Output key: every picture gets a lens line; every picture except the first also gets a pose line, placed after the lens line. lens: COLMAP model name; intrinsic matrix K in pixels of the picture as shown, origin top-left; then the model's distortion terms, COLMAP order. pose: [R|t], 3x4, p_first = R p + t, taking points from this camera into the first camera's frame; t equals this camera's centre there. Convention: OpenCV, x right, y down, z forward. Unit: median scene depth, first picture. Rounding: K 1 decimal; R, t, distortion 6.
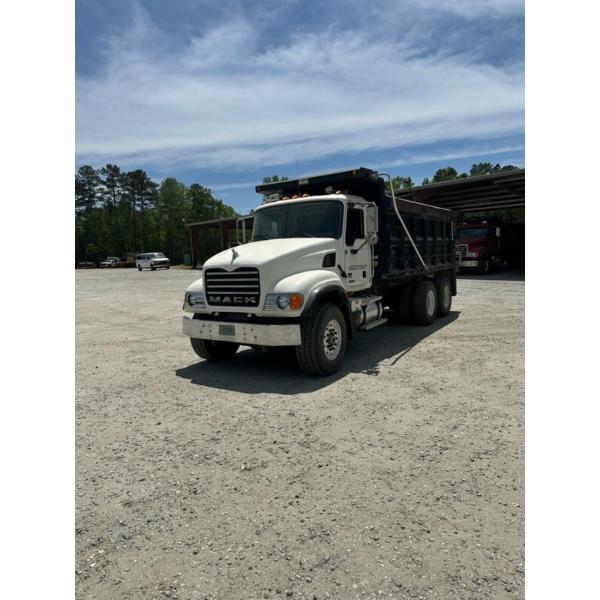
lens RADIAL K [[470.5, 0, 293.2], [0, 470.5, 302.0], [0, 0, 1]] dist [0.001195, 0.000763]
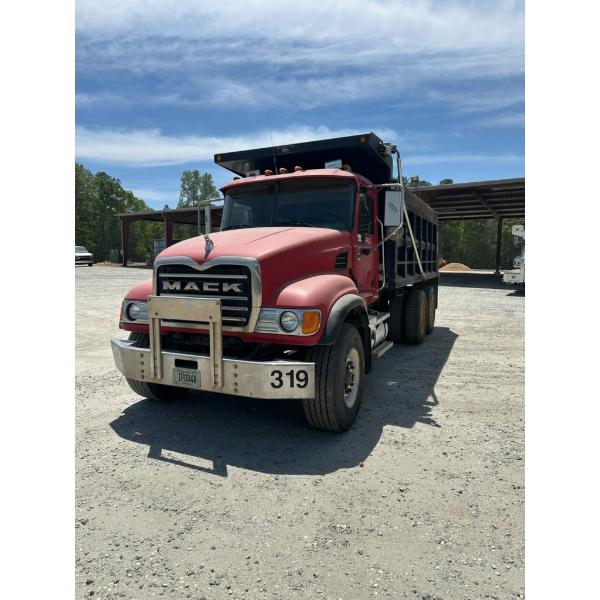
lens RADIAL K [[470.5, 0, 293.2], [0, 470.5, 302.0], [0, 0, 1]] dist [0.001195, 0.000763]
pose [[0.981237, 0.019657, 0.191801, -0.116562], [-0.018478, 0.999798, -0.007932, -0.021440], [-0.191918, 0.004239, 0.981402, 0.335395]]
